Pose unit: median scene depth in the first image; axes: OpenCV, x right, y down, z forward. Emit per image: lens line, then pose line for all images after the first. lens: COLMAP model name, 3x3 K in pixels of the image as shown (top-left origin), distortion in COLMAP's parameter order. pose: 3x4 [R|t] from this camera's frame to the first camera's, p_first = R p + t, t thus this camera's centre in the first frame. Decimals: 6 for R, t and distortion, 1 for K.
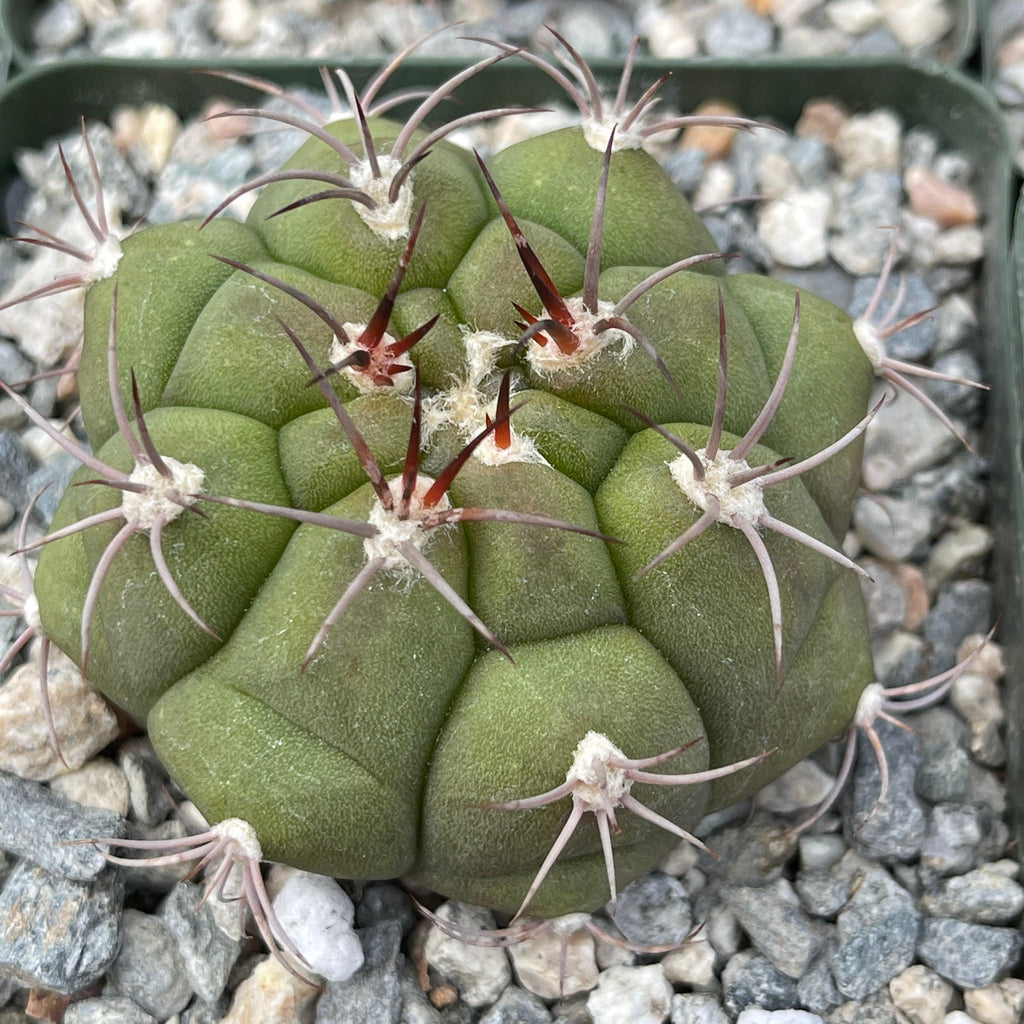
lens RADIAL K [[2126.4, 0, 512.0], [0, 2126.4, 512.0], [0, 0, 1]] dist [0.195556, -1.193221]
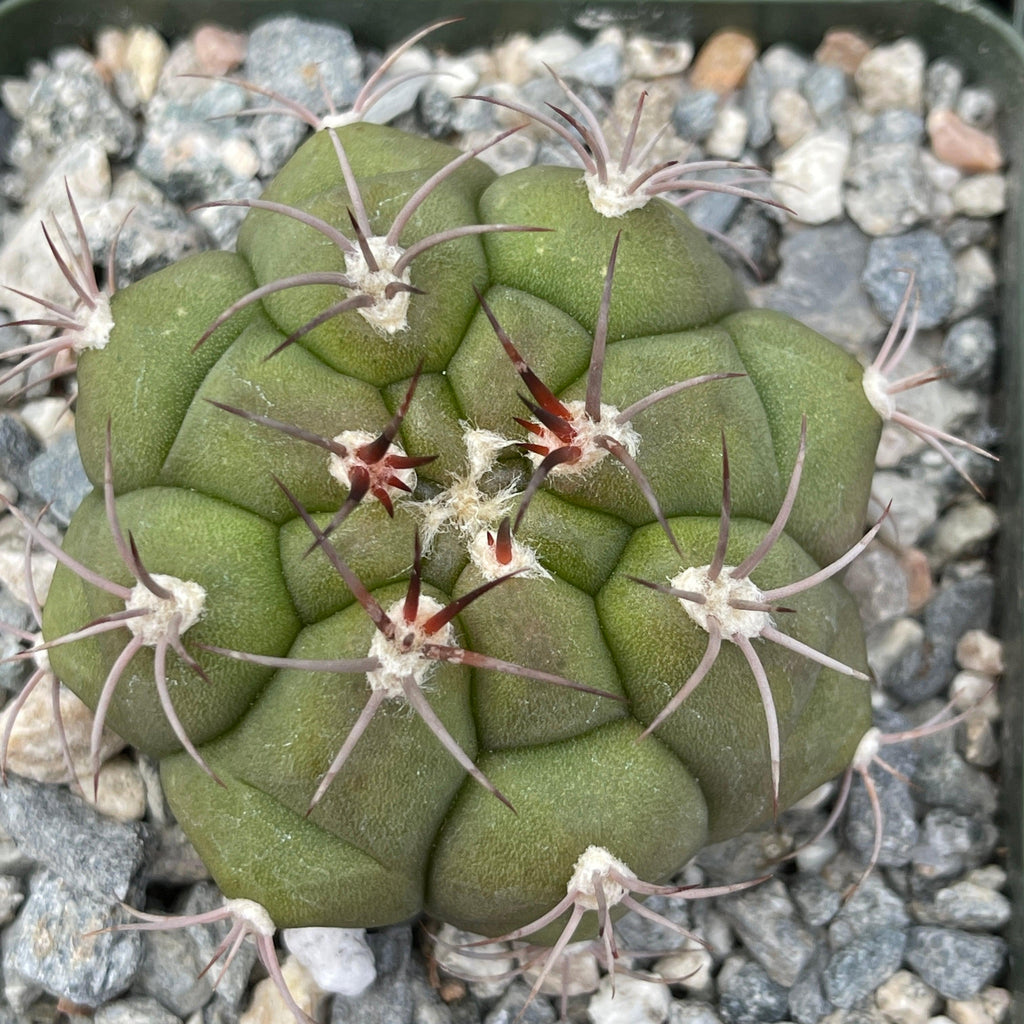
lens RADIAL K [[2131.8, 0, 512.0], [0, 2131.8, 512.0], [0, 0, 1]] dist [0.199158, -1.217791]
pose [[0.999963, -0.002902, -0.008096, 0.006760], [0.004760, 0.970791, 0.239881, -0.263843], [0.007163, -0.239910, 0.970769, 0.032795]]
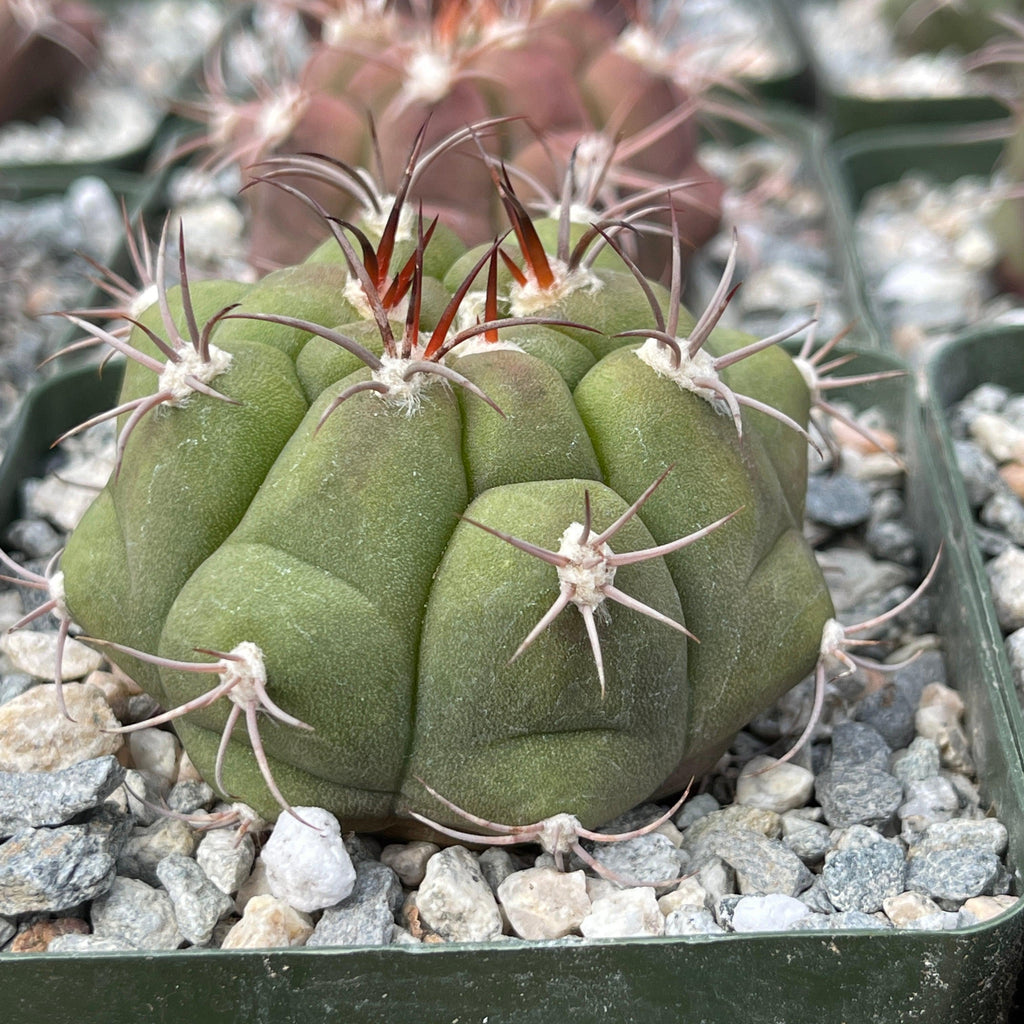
lens RADIAL K [[2115.1, 0, 495.2], [0, 2115.1, 511.2], [0, 0, 1]] dist [0.214792, -1.318091]
pose [[0.999870, -0.006060, 0.014927, -0.017890], [0.013003, 0.850599, -0.525653, 0.589365], [-0.009512, 0.525779, 0.850568, 0.061584]]
